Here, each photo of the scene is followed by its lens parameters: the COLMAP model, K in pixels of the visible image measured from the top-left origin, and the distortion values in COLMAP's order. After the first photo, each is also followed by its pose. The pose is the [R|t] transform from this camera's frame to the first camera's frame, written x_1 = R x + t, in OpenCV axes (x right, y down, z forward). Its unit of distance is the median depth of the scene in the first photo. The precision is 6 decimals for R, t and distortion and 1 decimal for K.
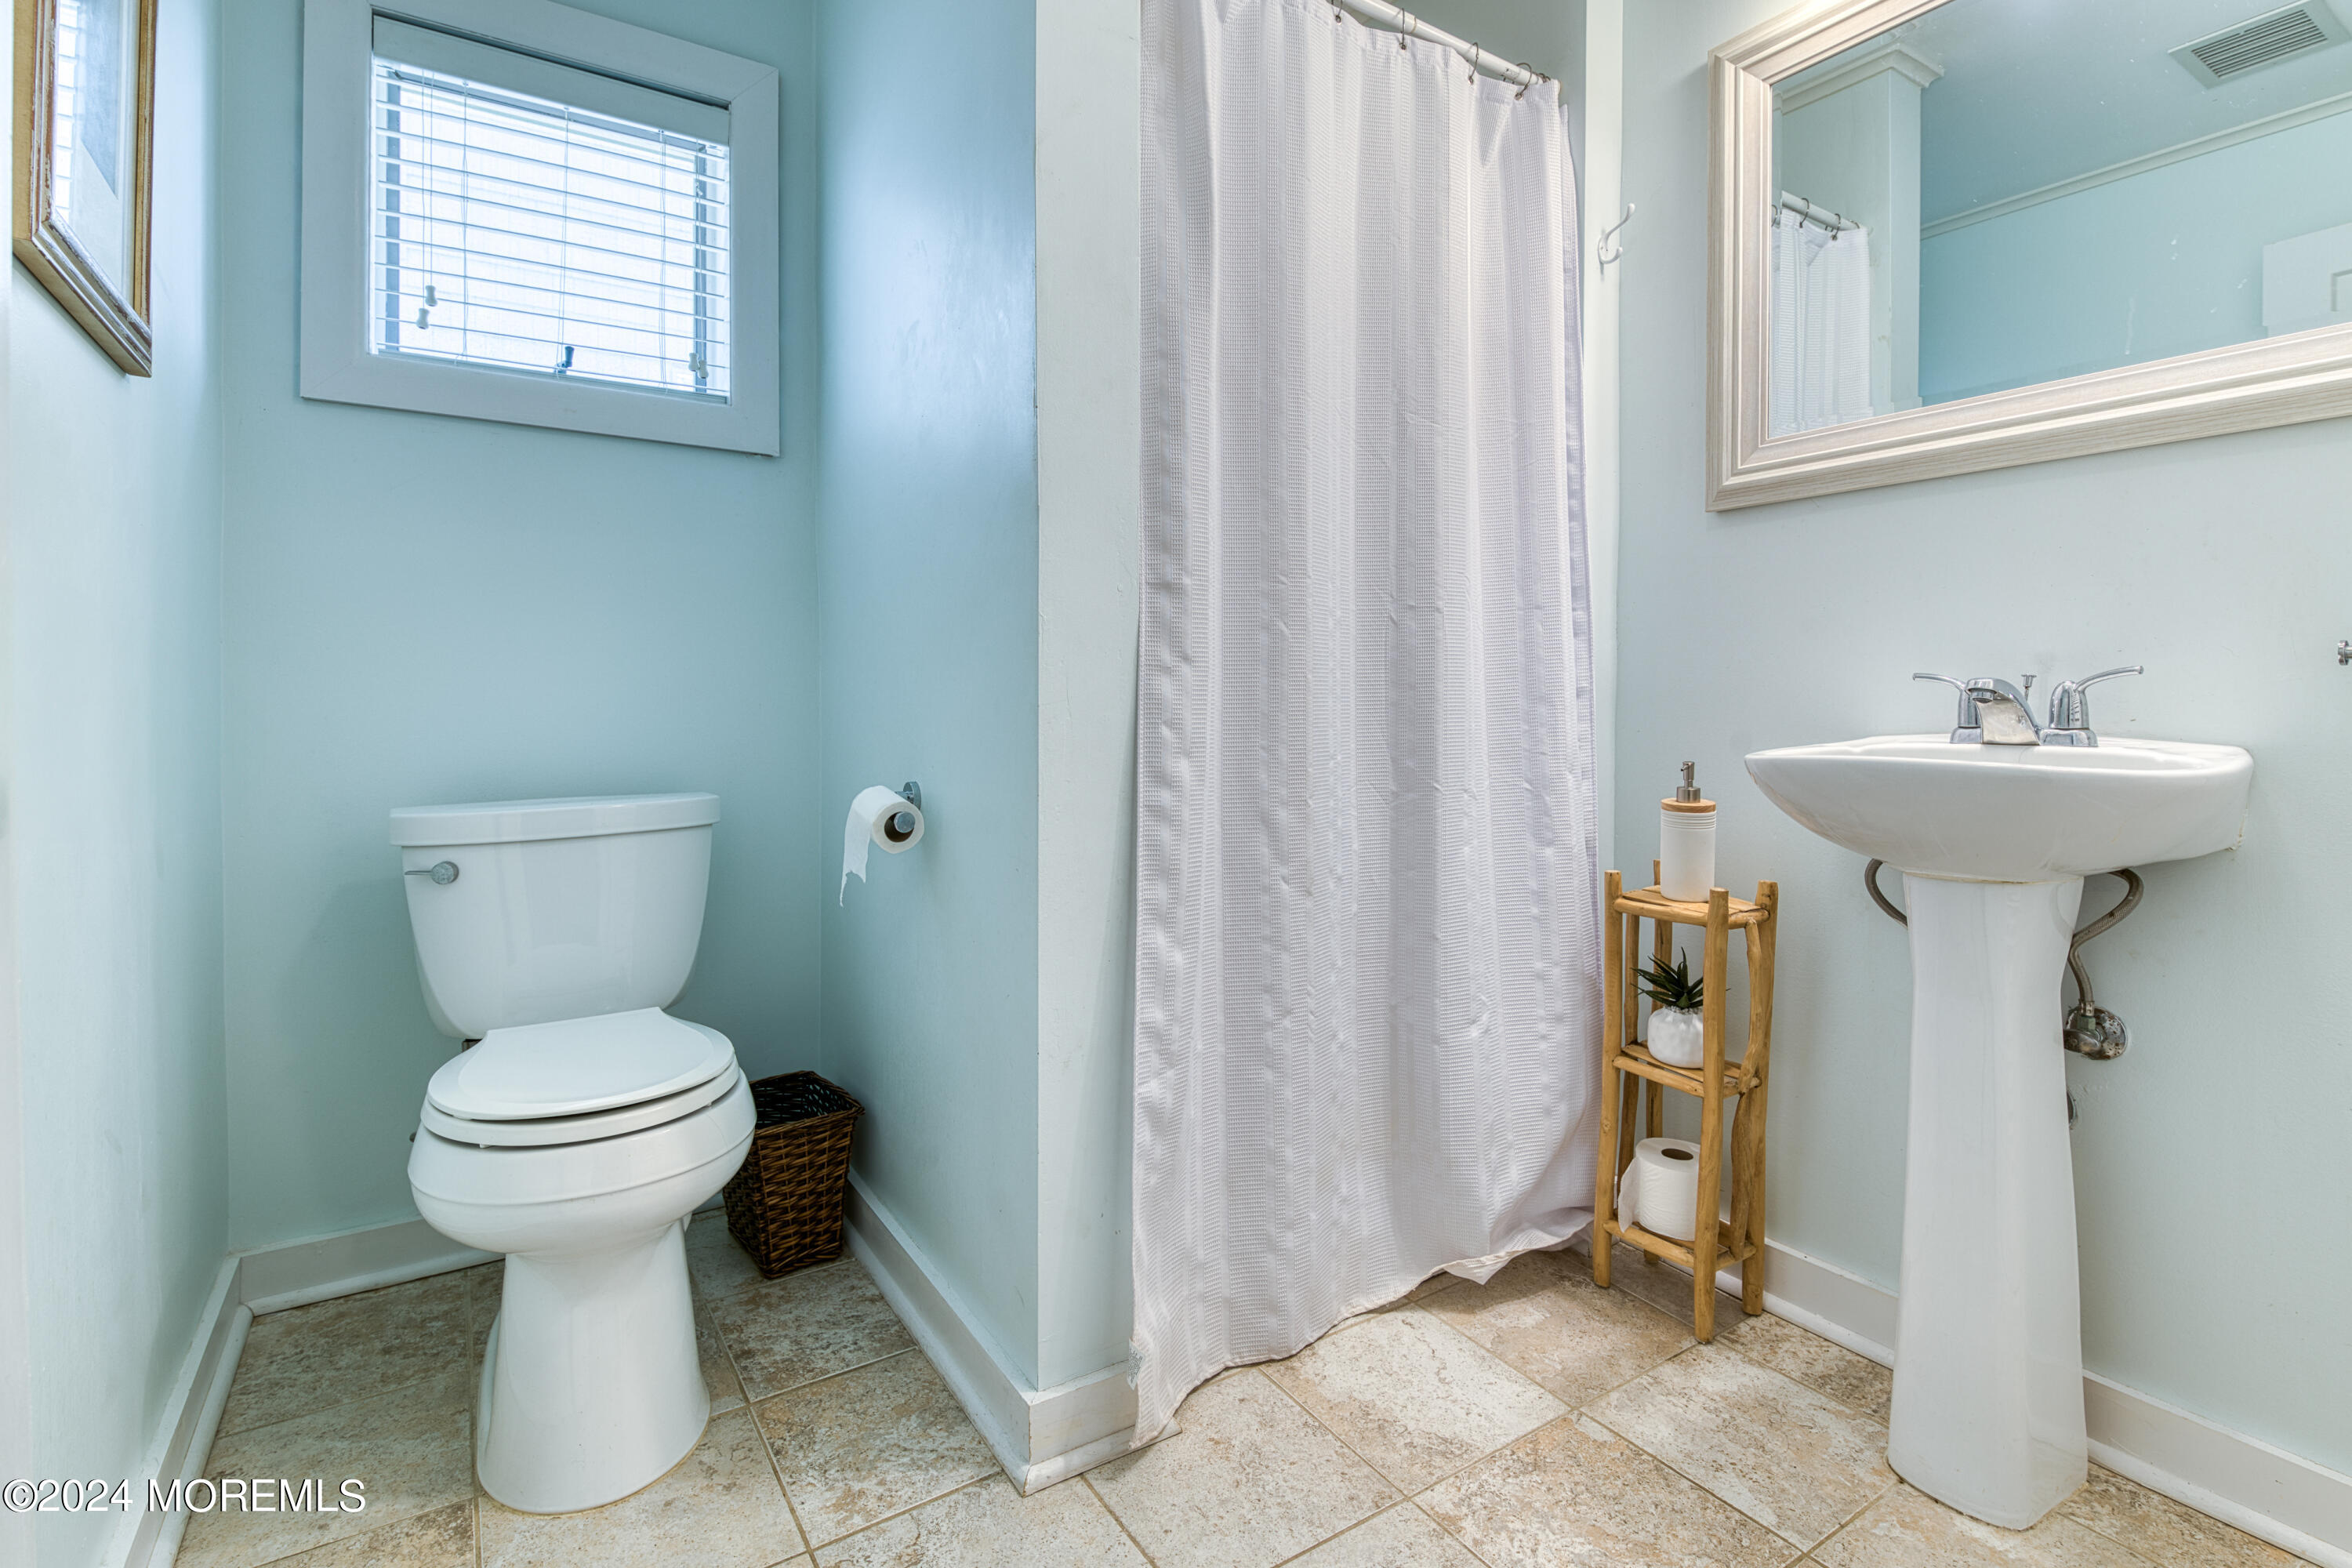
lens RADIAL K [[1129.1, 0, 1175.7], [0, 1129.1, 713.2], [0, 0, 1]] dist [0.003235, -0.008017]
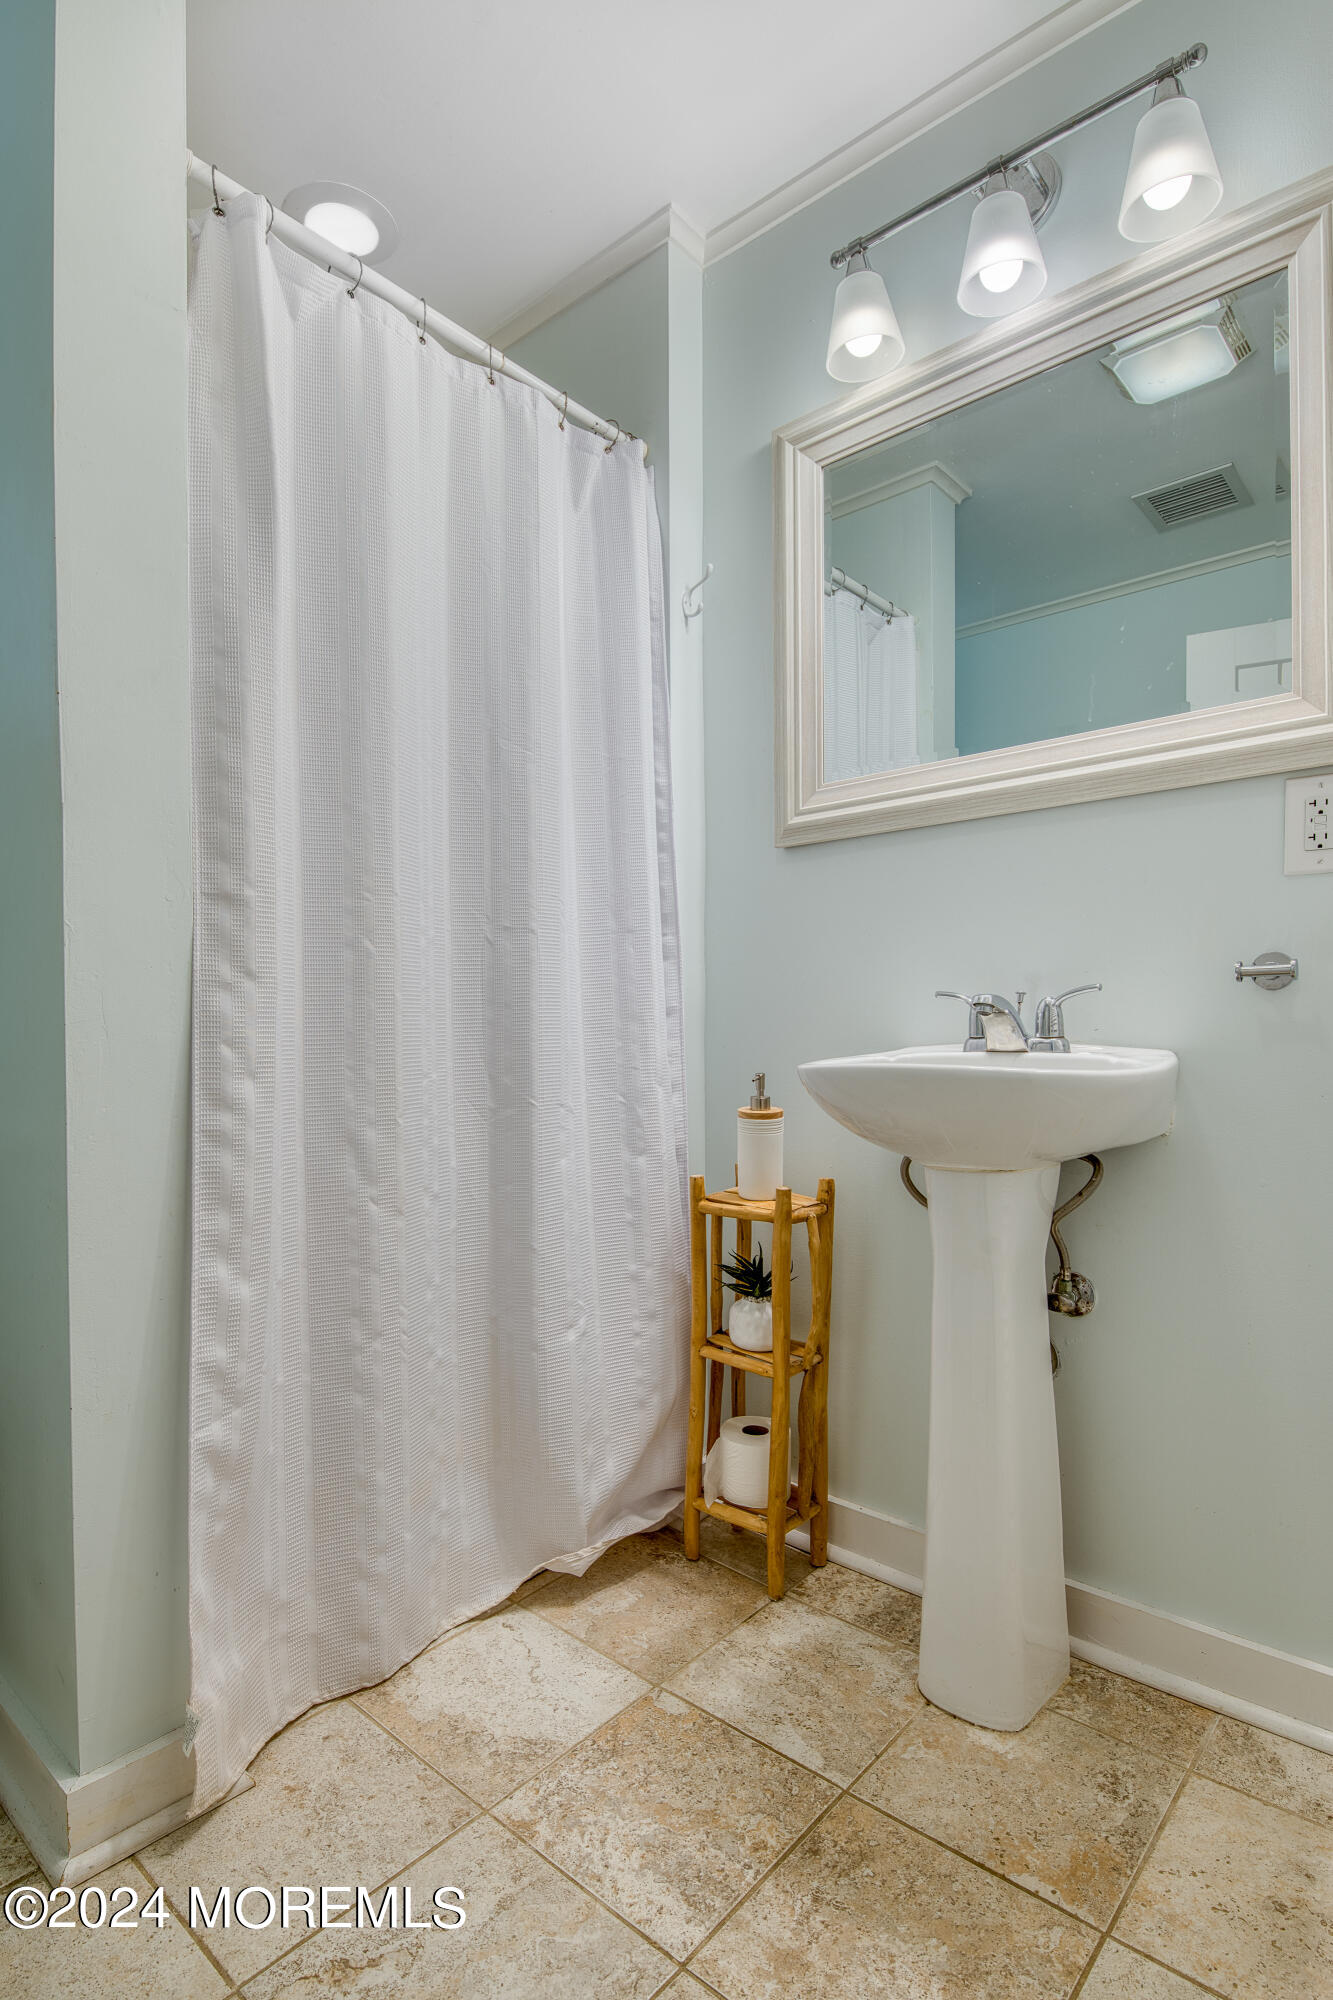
lens RADIAL K [[1018.4, 0, 663.6], [0, 1018.4, 1042.4], [0, 0, 1]] dist [-0.003075, -0.010876]
pose [[0.962500, -0.012156, 0.271010, 0.101745], [0.011775, 0.999926, 0.003032, 0.009471], [-0.271027, 0.000273, 0.962572, 0.075838]]
